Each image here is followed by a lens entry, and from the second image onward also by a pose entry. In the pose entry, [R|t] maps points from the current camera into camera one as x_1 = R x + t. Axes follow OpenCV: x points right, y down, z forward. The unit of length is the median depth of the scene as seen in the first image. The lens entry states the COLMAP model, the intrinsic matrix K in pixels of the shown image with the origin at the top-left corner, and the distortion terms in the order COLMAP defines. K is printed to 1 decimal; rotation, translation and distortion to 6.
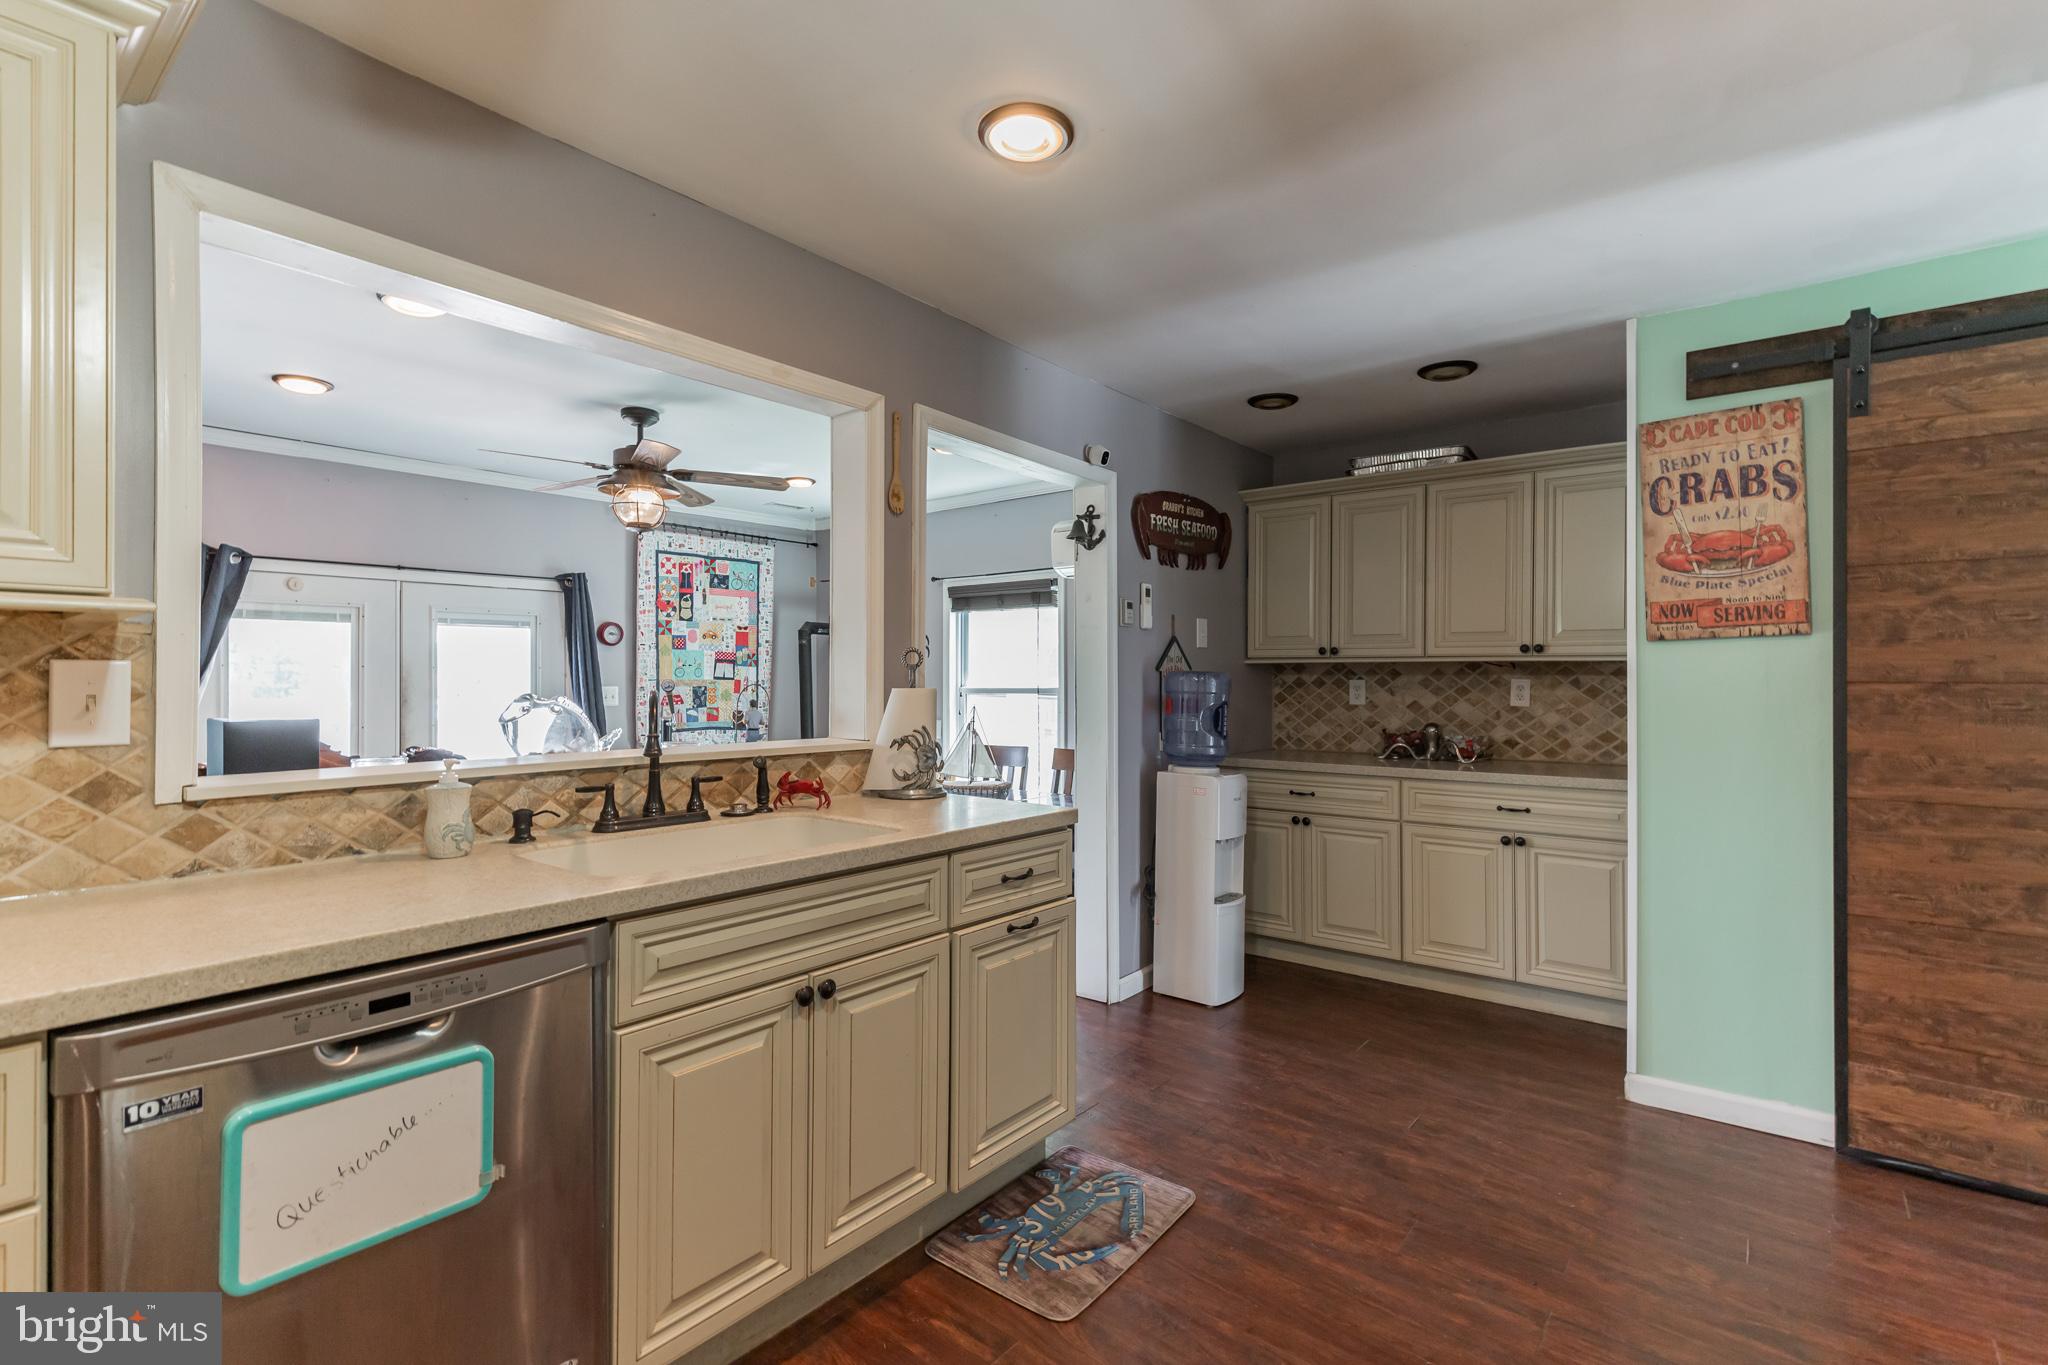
lens RADIAL K [[934.3, 0, 1022.3], [0, 934.3, 680.4], [0, 0, 1]] dist [0.008149, -0.001491]
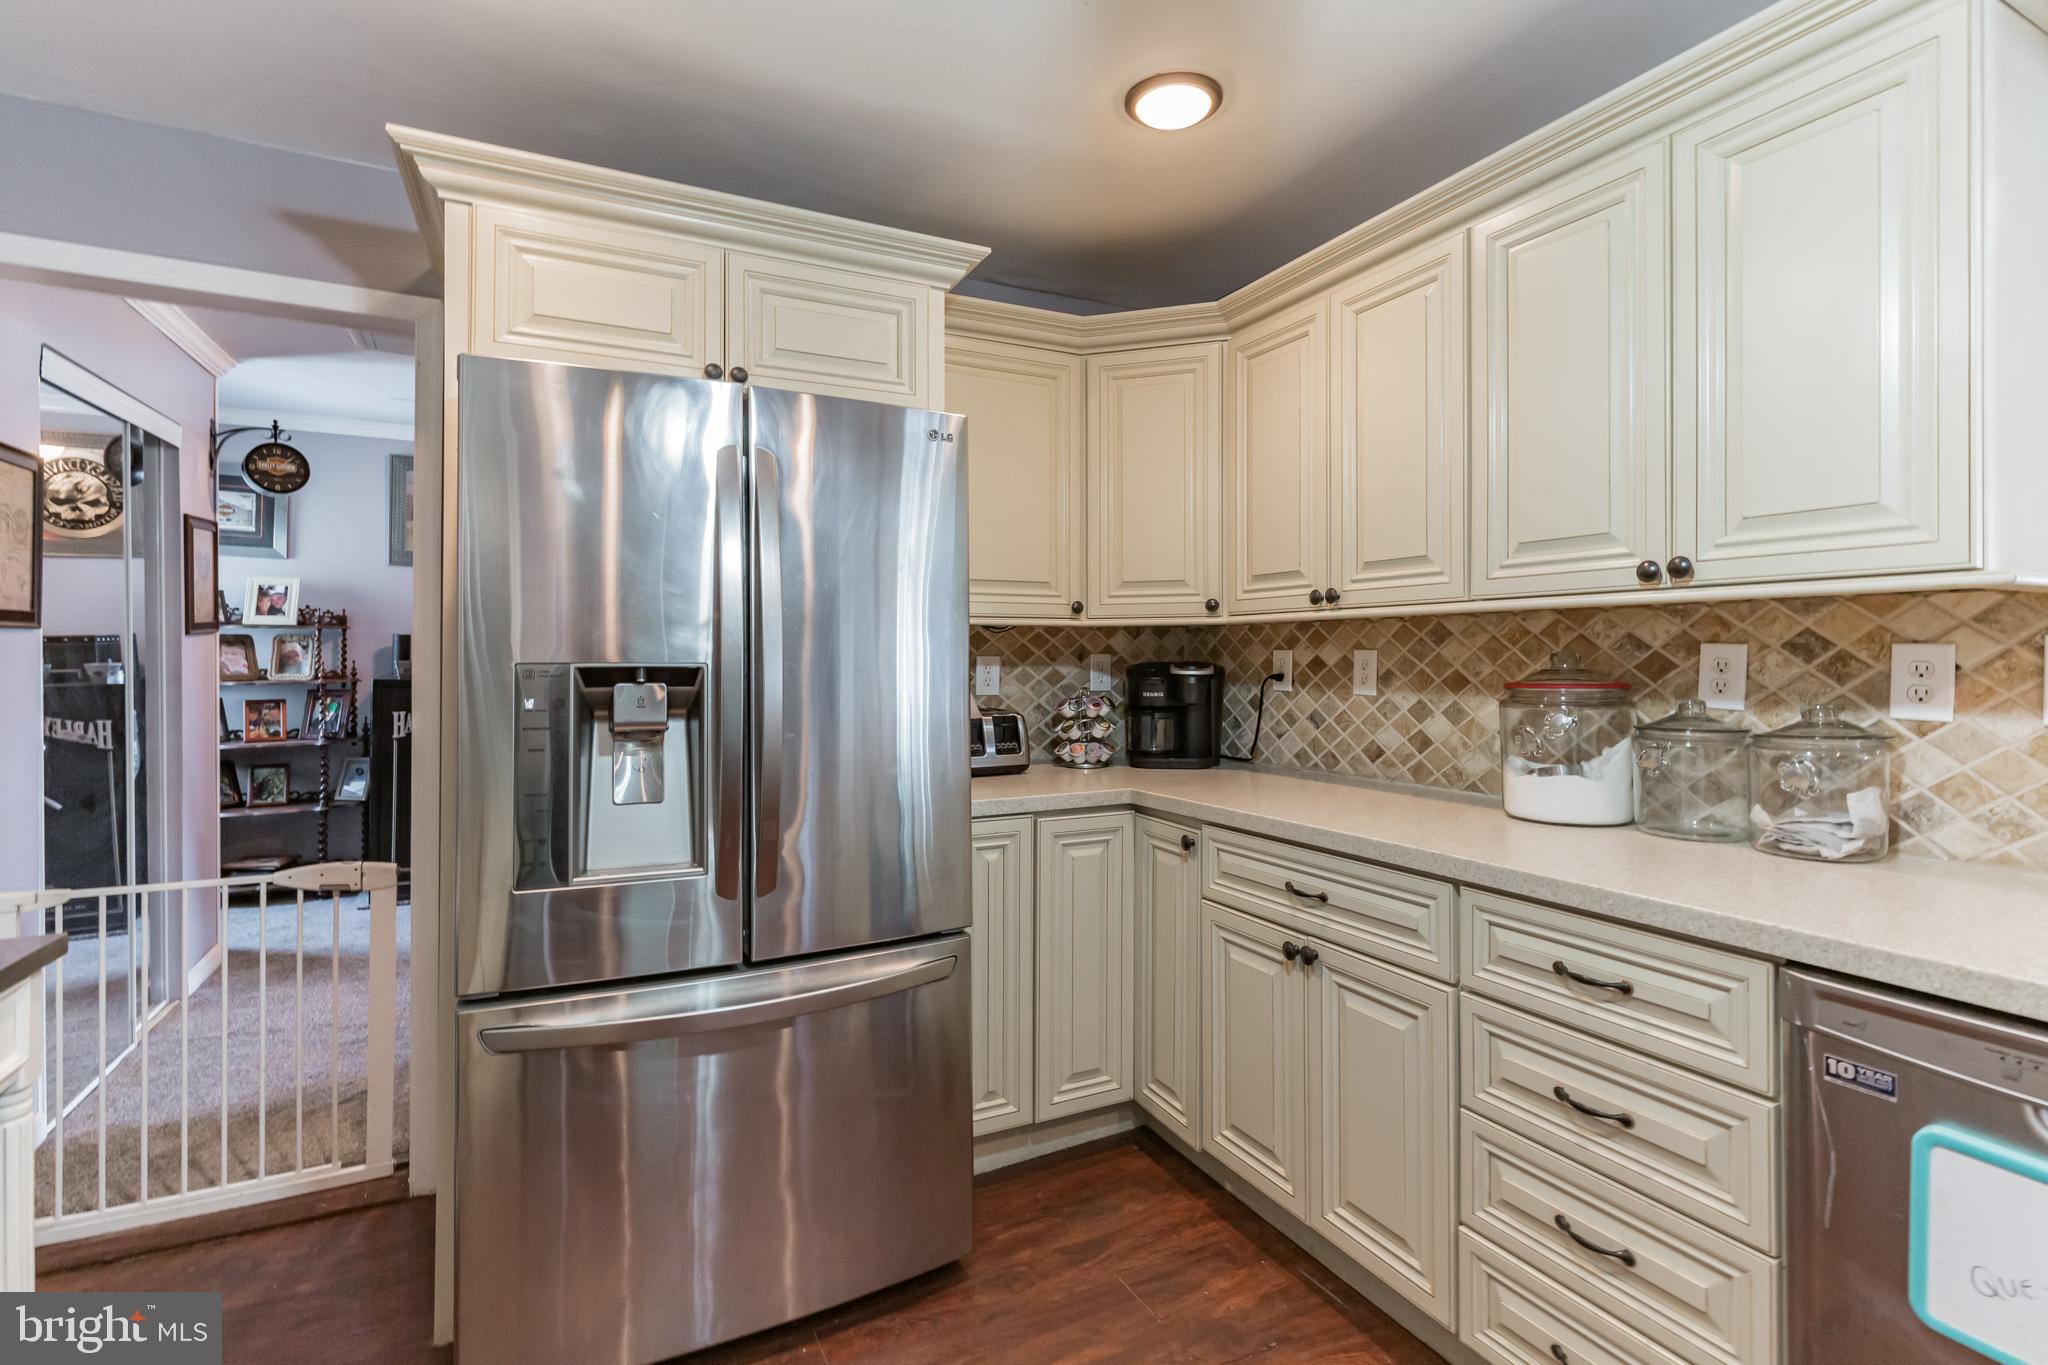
lens RADIAL K [[934.3, 0, 982.6], [0, 934.3, 650.7], [0, 0, 1]] dist [0.008149, -0.001491]
pose [[-0.381674, -0.005996, -0.924277, 0.168596], [0.000398, 0.999978, -0.006652, 0.000015], [0.924297, -0.002907, -0.381663, 0.203505]]
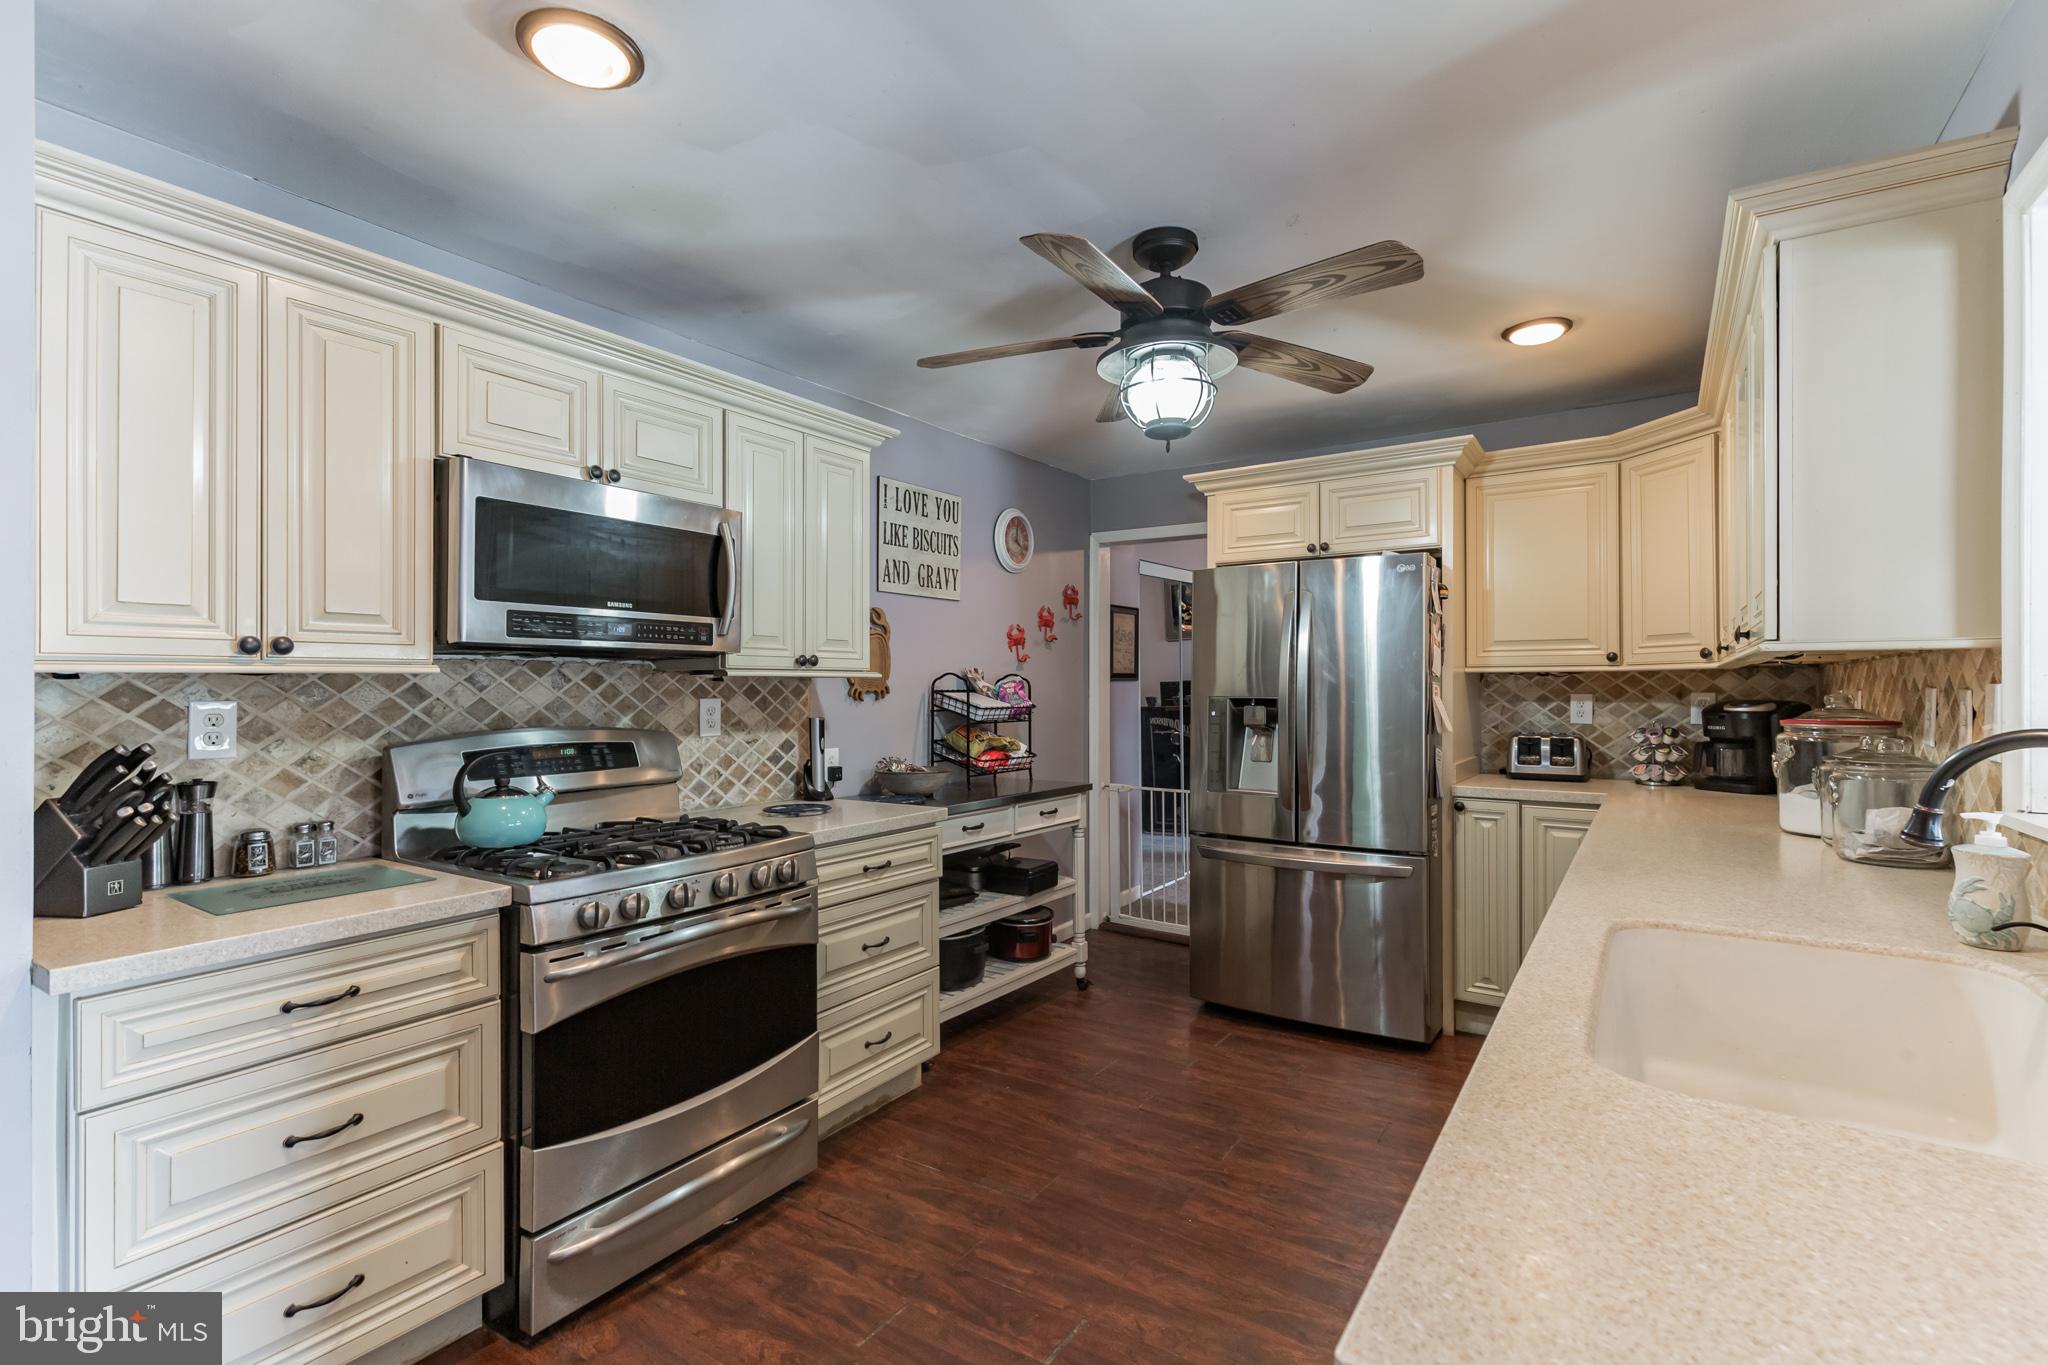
lens RADIAL K [[934.3, 0, 1026.8], [0, 934.3, 688.3], [0, 0, 1]] dist [0.008149, -0.001491]
pose [[-0.995843, -0.001691, -0.091071, 0.132663], [-0.001550, 0.999997, -0.001616, -0.006313], [0.091074, -0.001468, -0.995843, 1.182293]]
